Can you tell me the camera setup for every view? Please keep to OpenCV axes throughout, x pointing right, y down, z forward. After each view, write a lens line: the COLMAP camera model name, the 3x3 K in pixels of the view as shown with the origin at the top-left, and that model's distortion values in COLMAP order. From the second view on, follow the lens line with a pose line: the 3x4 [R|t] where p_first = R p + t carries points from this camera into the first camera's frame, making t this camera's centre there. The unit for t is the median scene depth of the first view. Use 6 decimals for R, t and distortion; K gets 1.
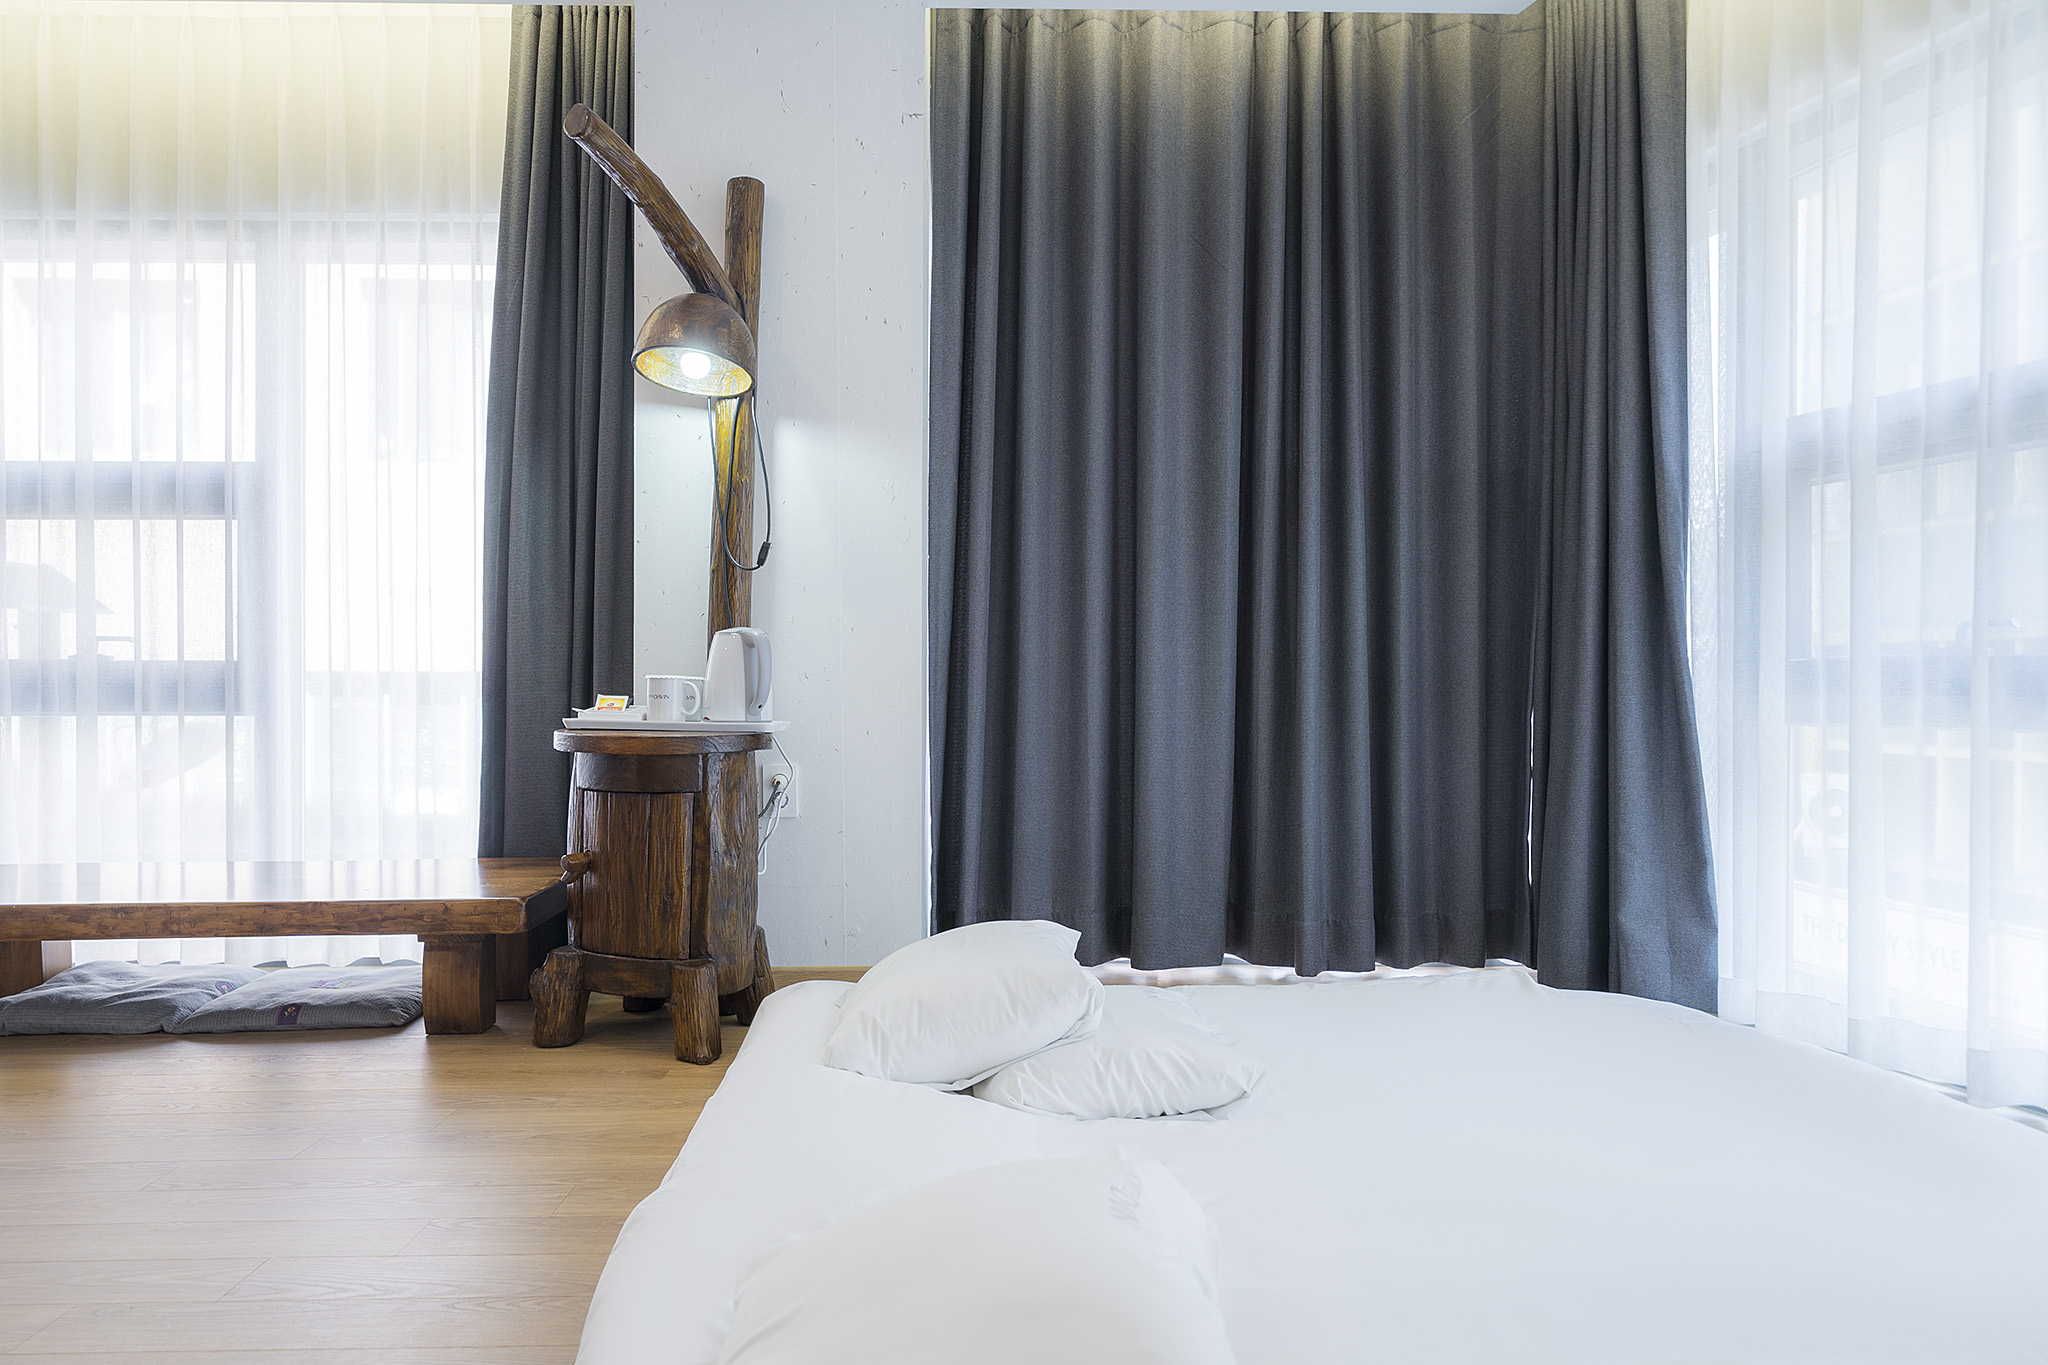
lens RADIAL K [[1358.5, 0, 1024.0], [0, 1358.5, 682.5], [0, 0, 1]] dist [-0.009411, -0.001314]
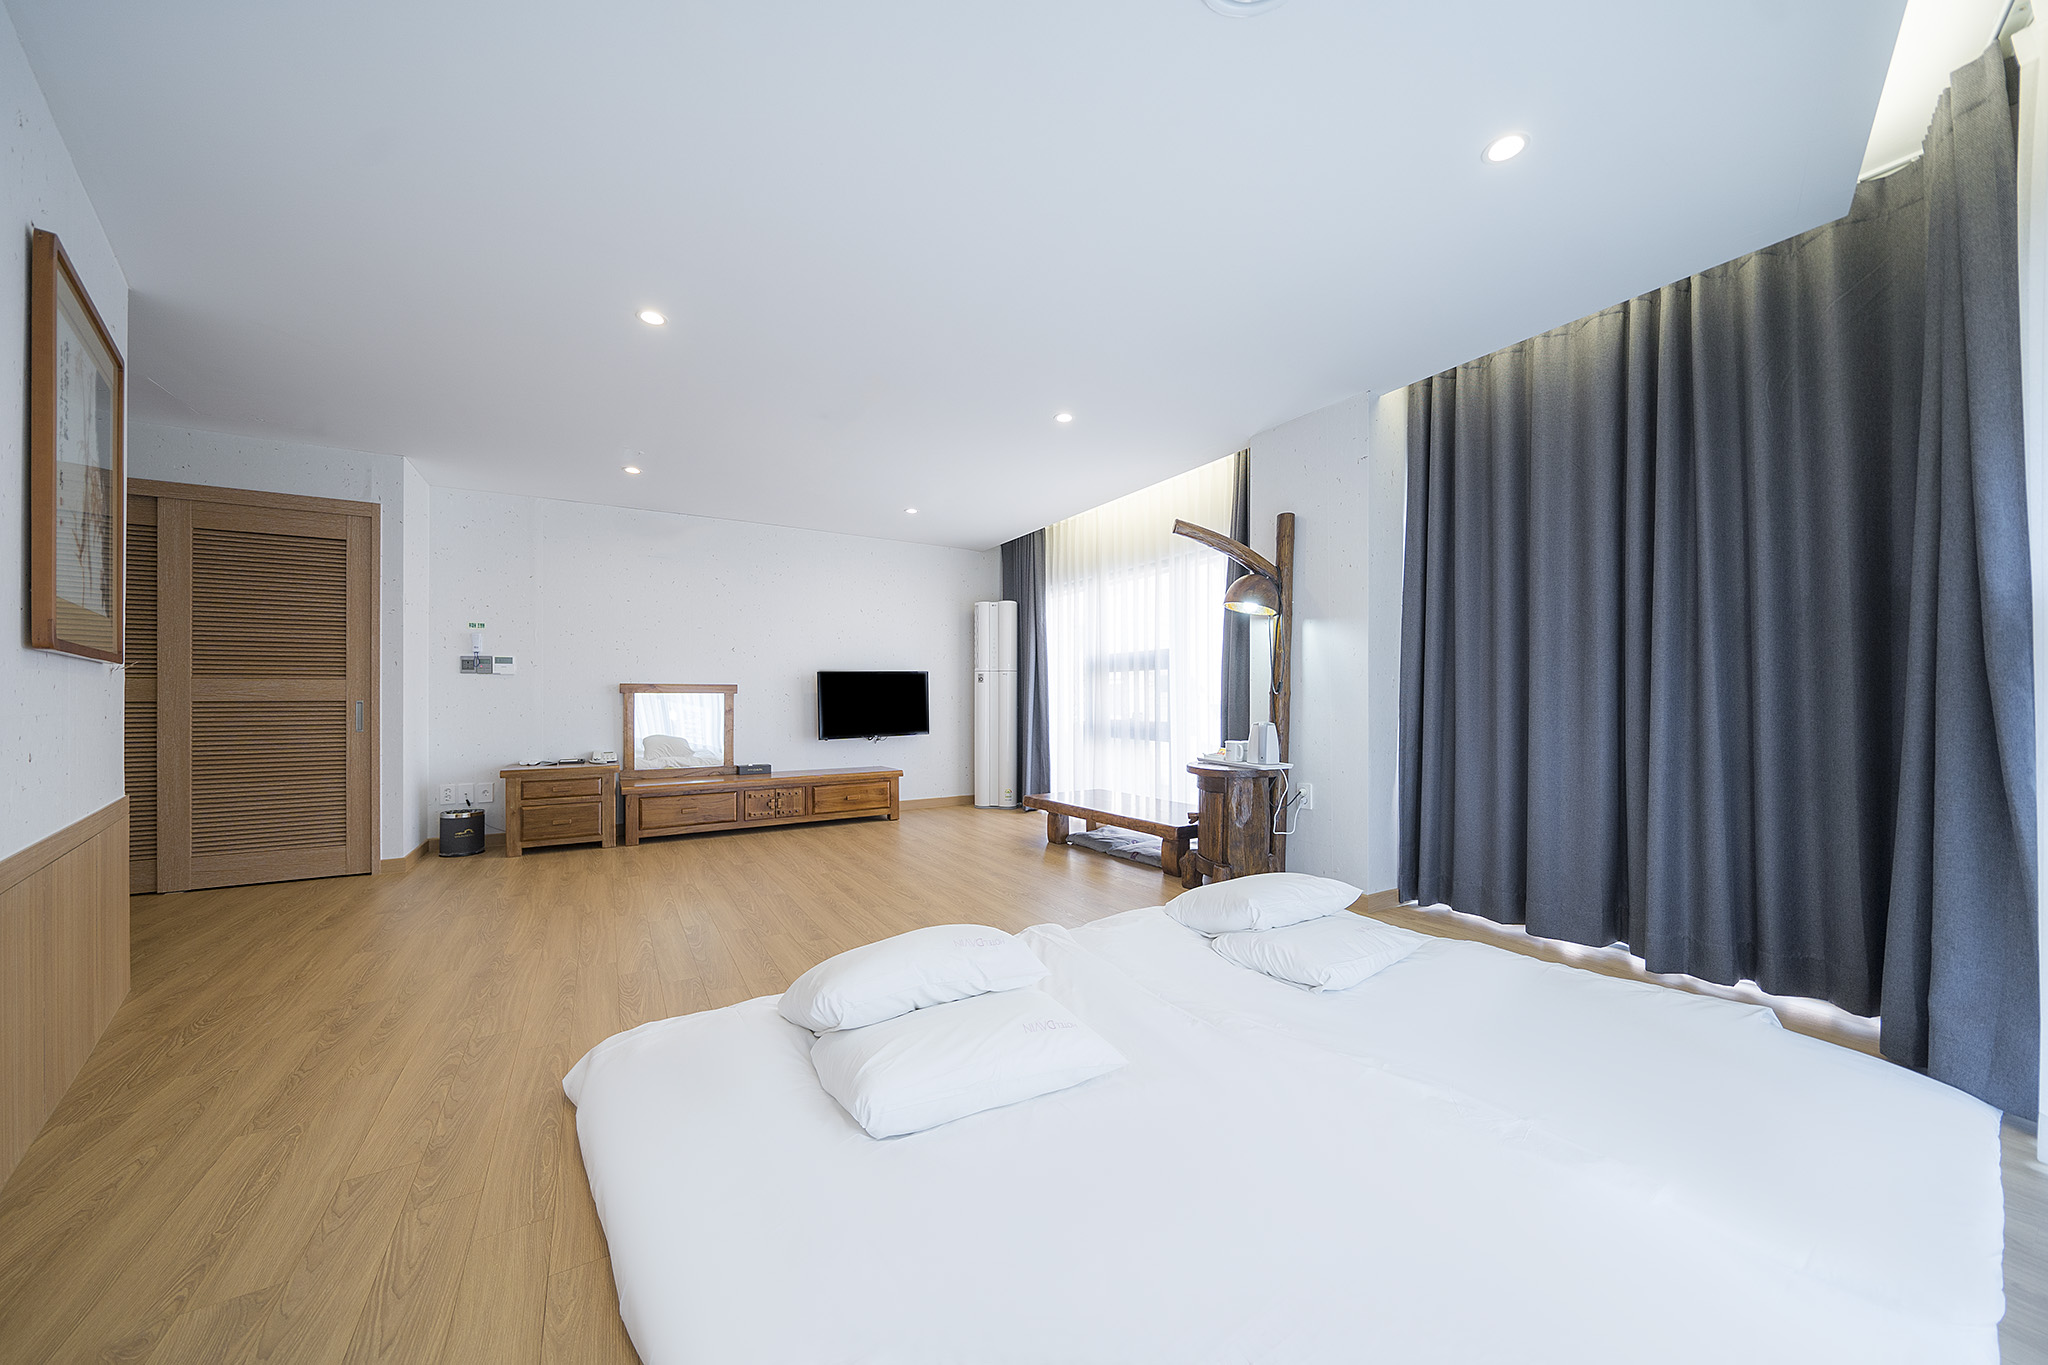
lens RADIAL K [[682.6, 0, 1024.0], [0, 682.6, 682.5], [0, 0, 1]] dist [-0.000530, -0.000135]
pose [[0.516086, -0.023115, -0.856225, 0.467728], [-0.000758, 0.999623, -0.027443, -0.061395], [0.856536, 0.014812, 0.515874, 0.068666]]
